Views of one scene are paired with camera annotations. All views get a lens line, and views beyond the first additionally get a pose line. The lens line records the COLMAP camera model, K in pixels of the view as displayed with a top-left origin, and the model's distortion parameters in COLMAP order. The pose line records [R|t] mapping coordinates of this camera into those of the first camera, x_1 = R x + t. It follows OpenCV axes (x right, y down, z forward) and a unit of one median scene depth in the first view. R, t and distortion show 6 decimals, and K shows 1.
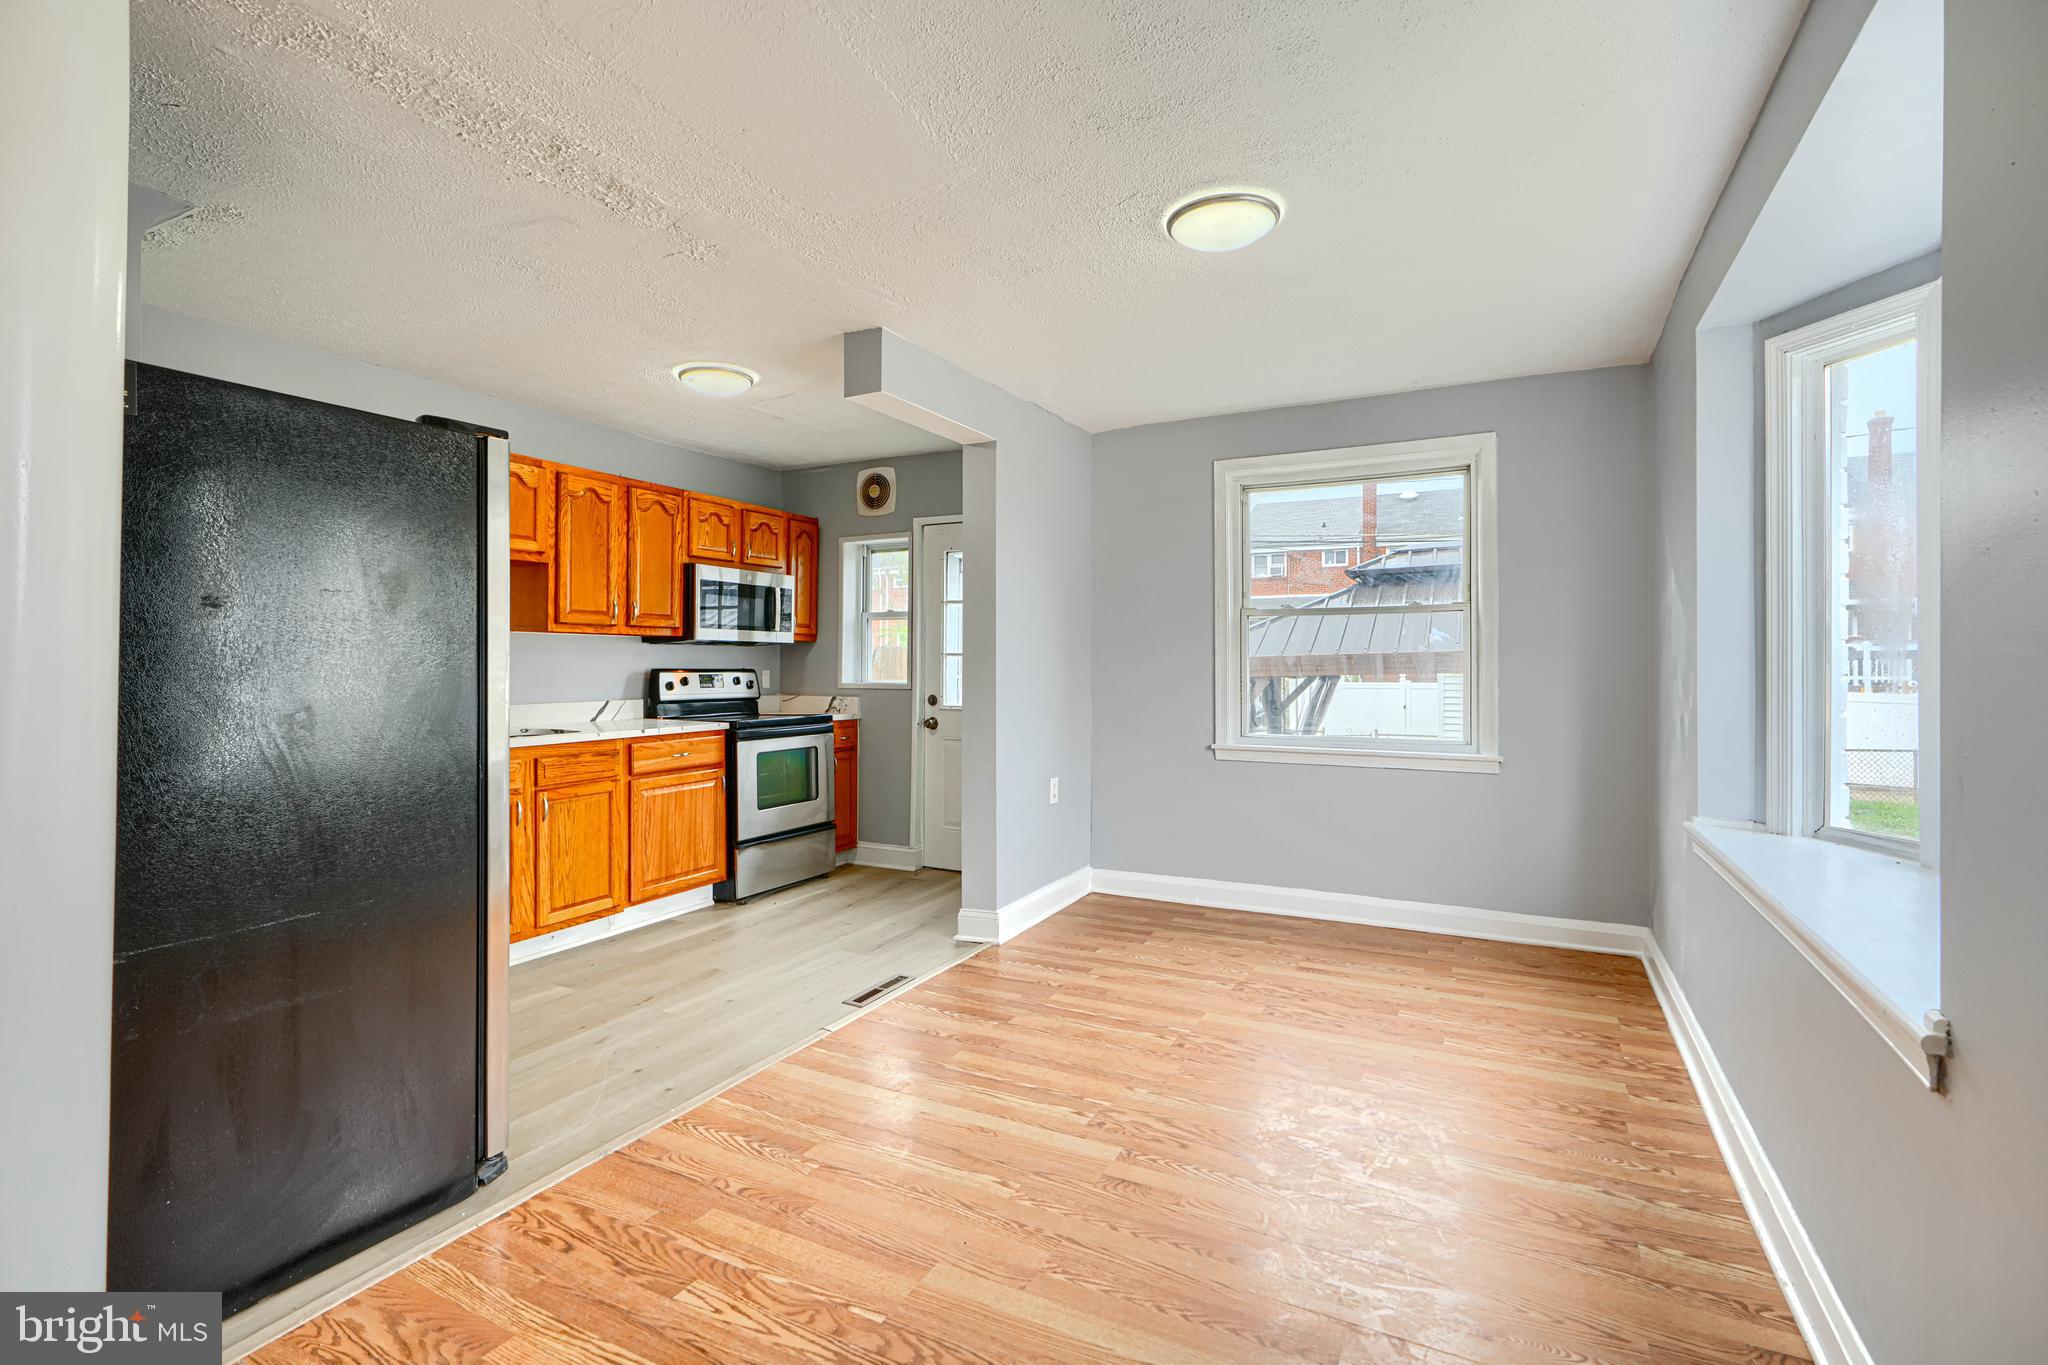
lens RADIAL K [[939.0, 0, 1025.3], [0, 939.0, 663.4], [0, 0, 1]] dist [0.001500, 0.000279]
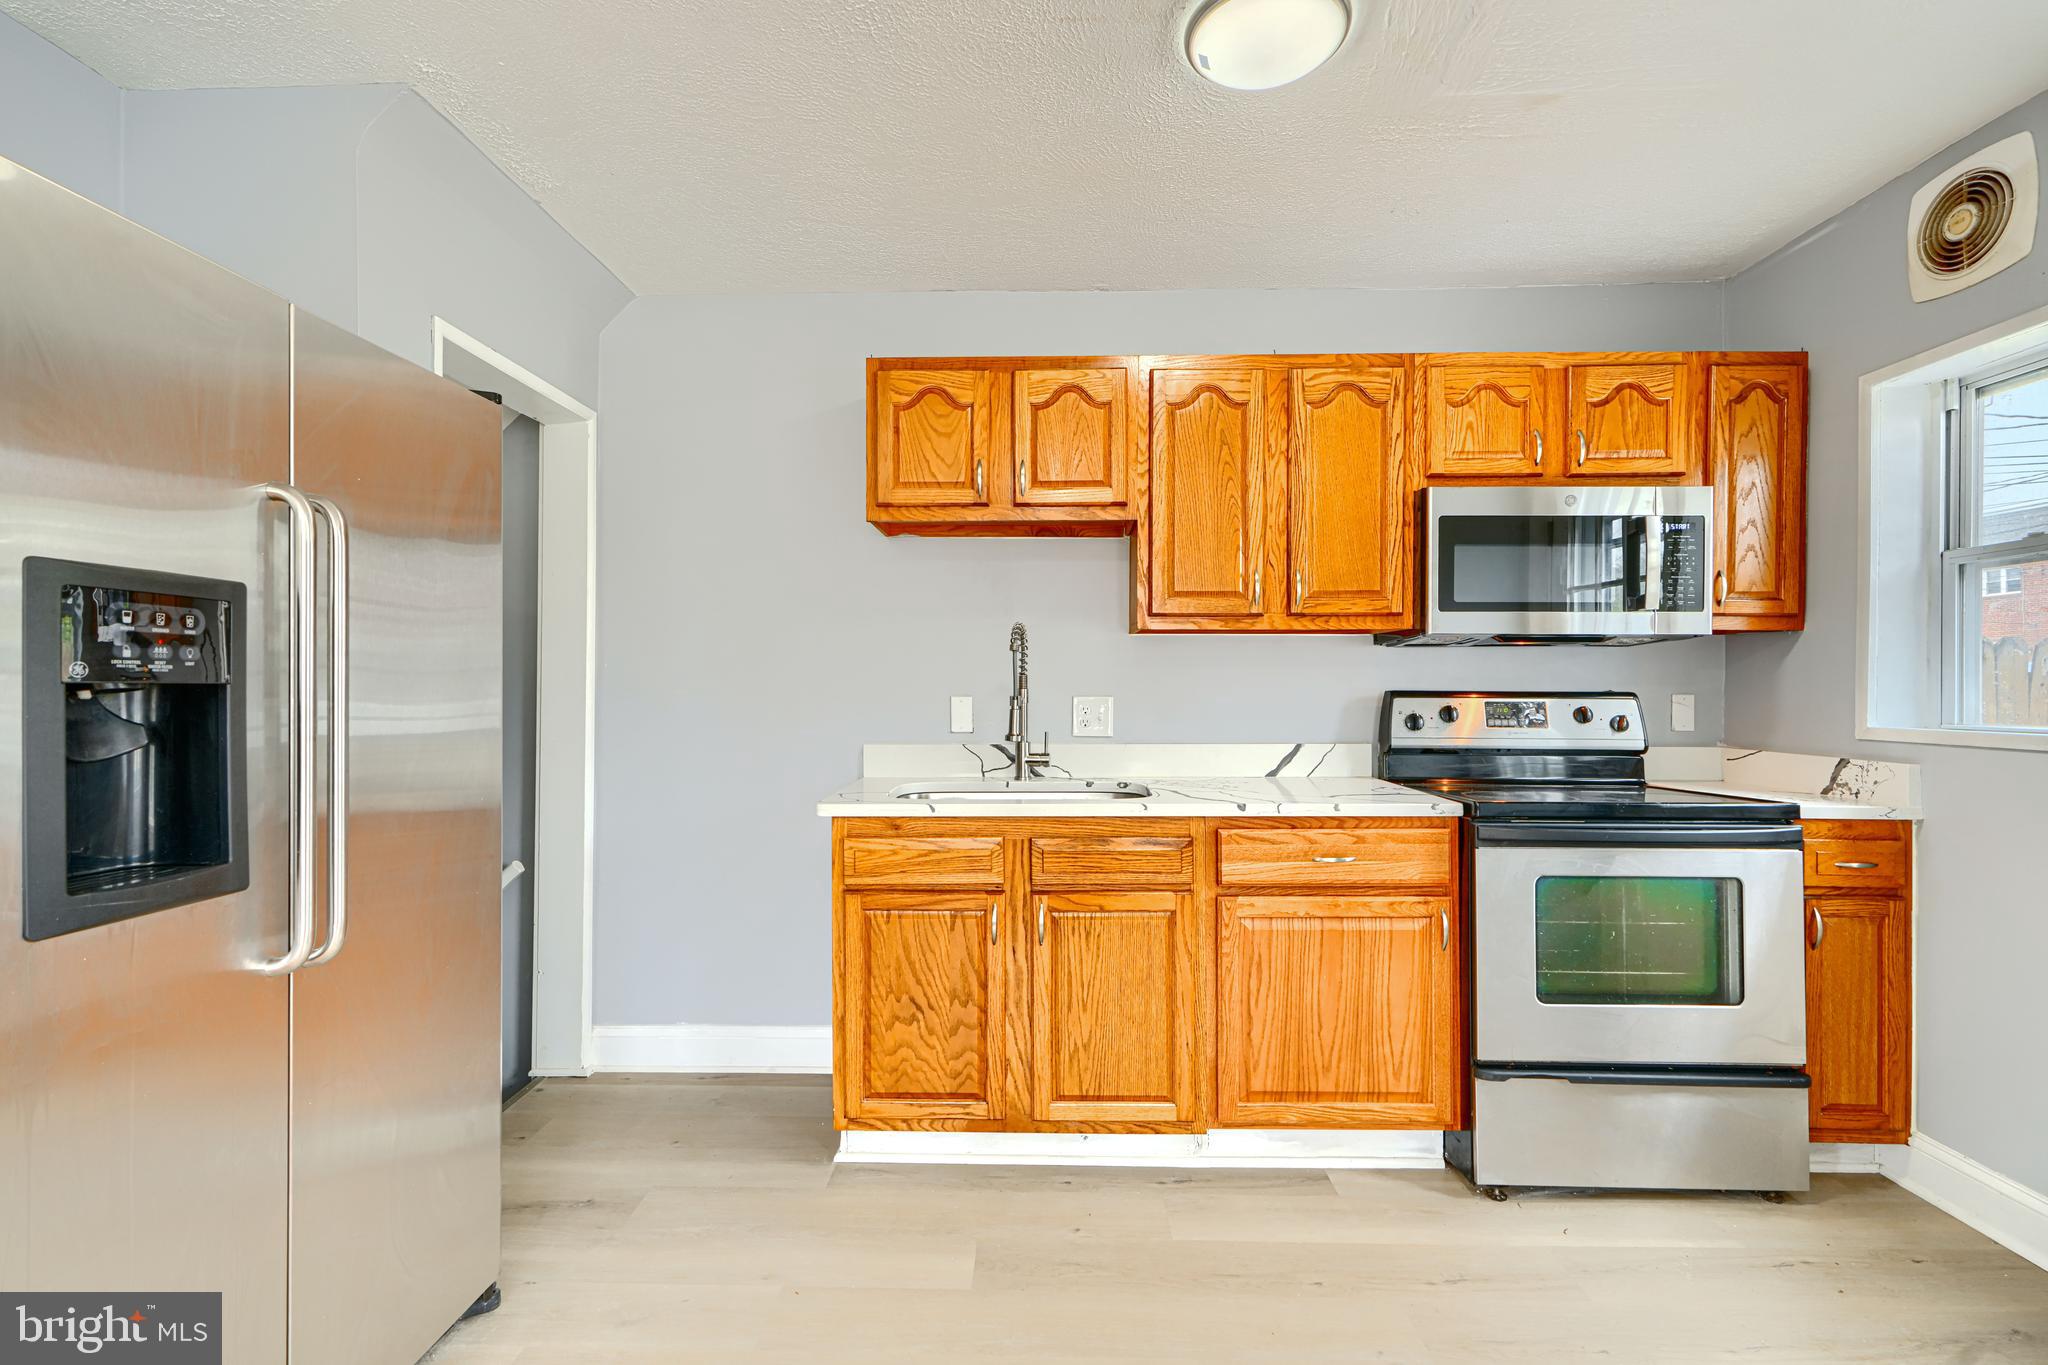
lens RADIAL K [[939.0, 0, 1012.1], [0, 939.0, 682.4], [0, 0, 1]] dist [0.001500, 0.000279]
pose [[0.437382, -0.004246, -0.899266, 0.014137], [0.000900, 0.999990, -0.004284, 0.003155], [0.899275, 0.001065, 0.437382, 0.586398]]
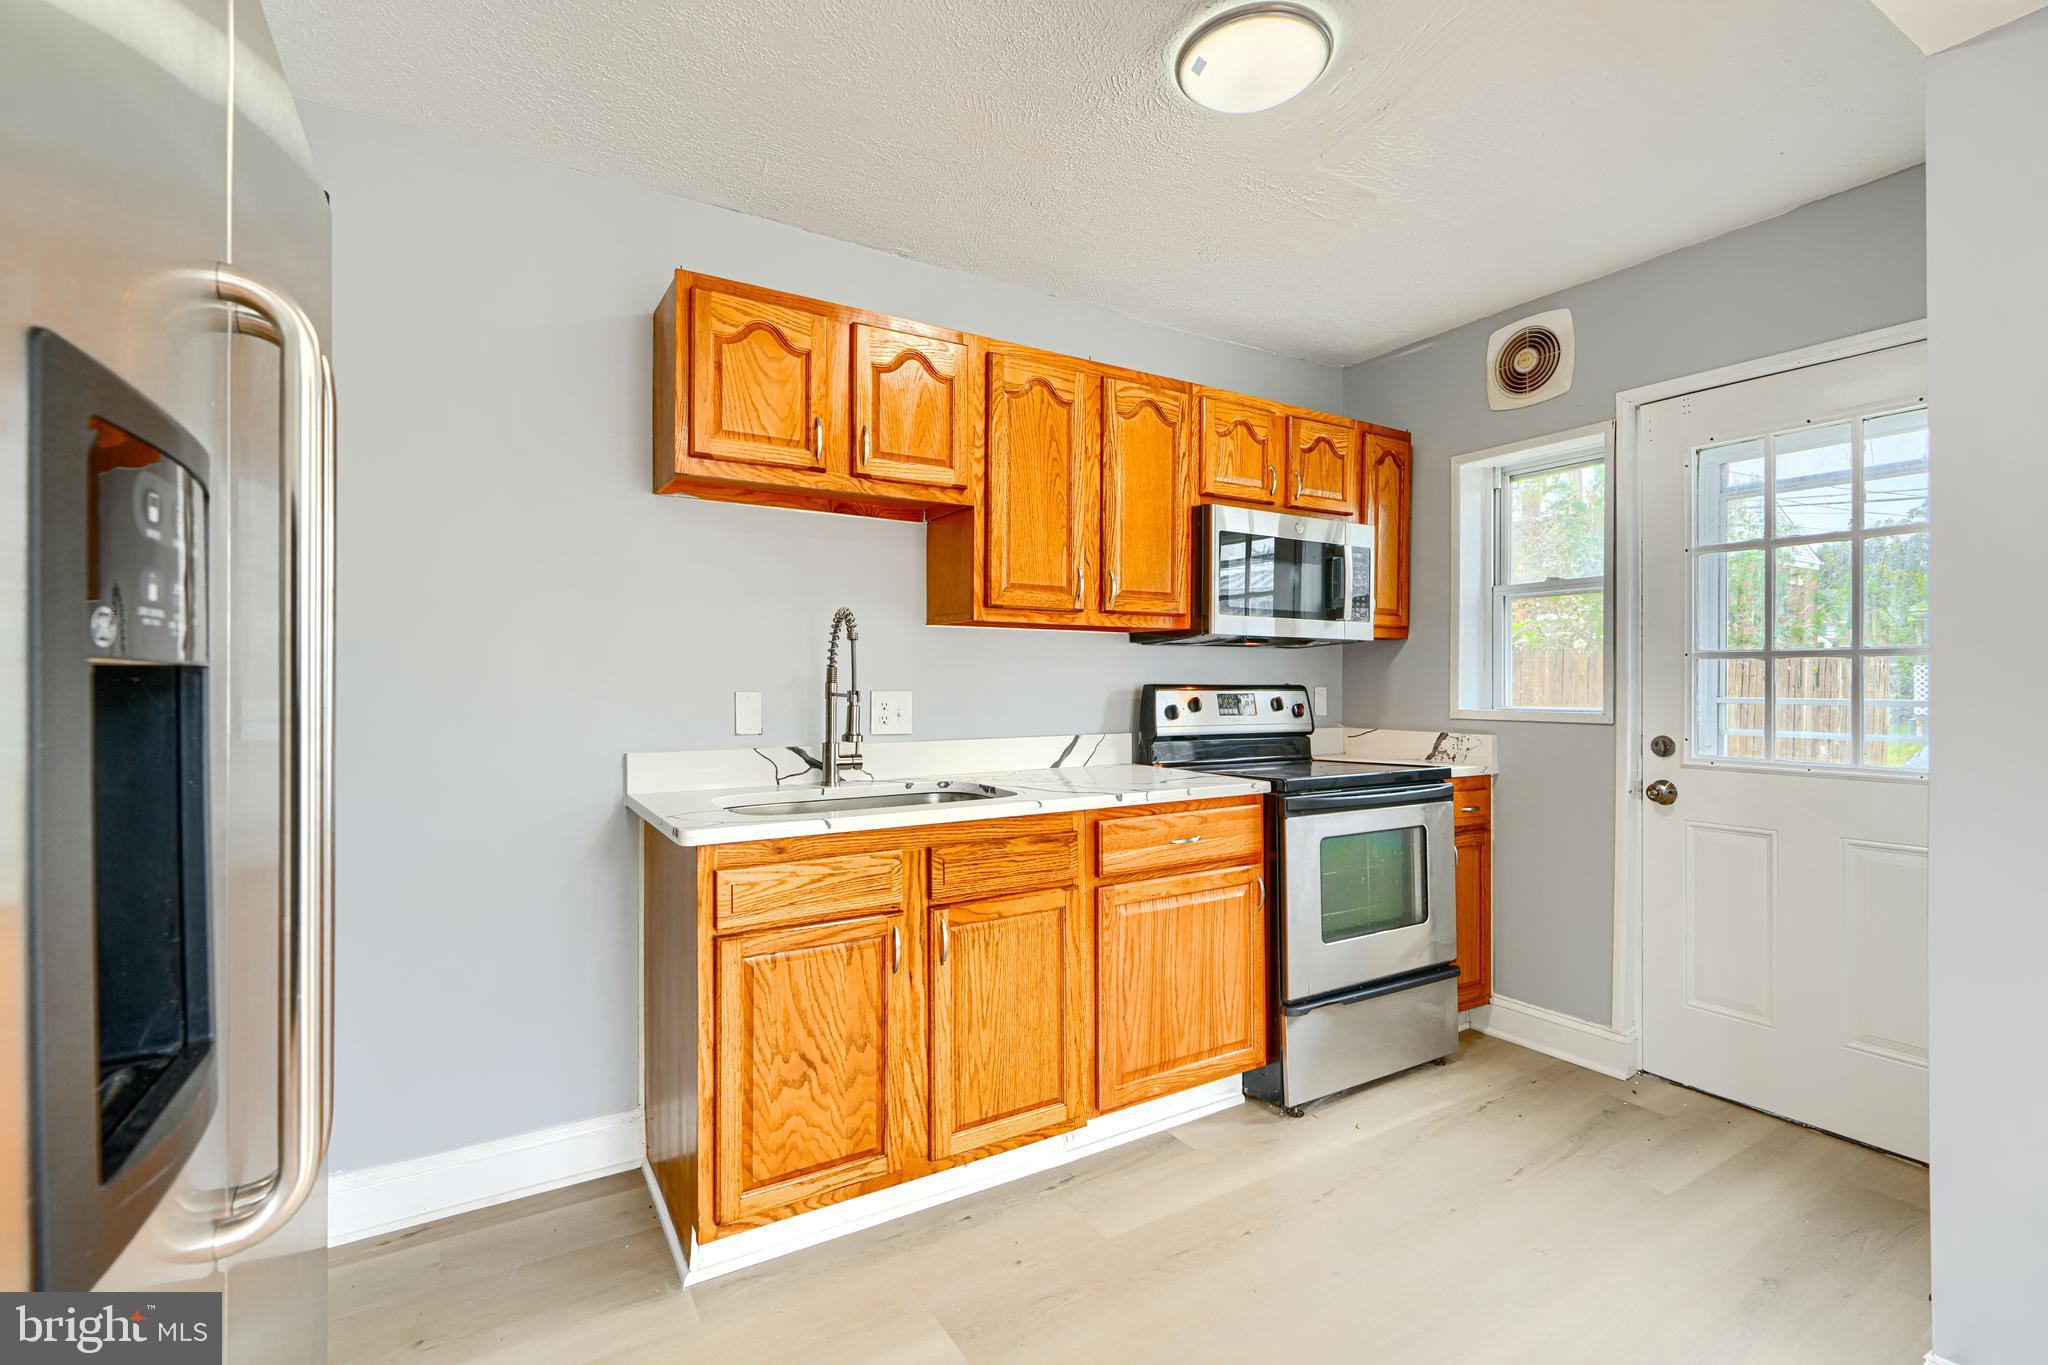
lens RADIAL K [[939.0, 0, 1024.0], [0, 939.0, 677.2], [0, 0, 1]] dist [0.001500, 0.000279]
pose [[0.859188, -0.004463, -0.511641, -0.157778], [0.001749, 0.999982, -0.005785, 0.004691], [0.511658, 0.004075, 0.859180, 0.453217]]
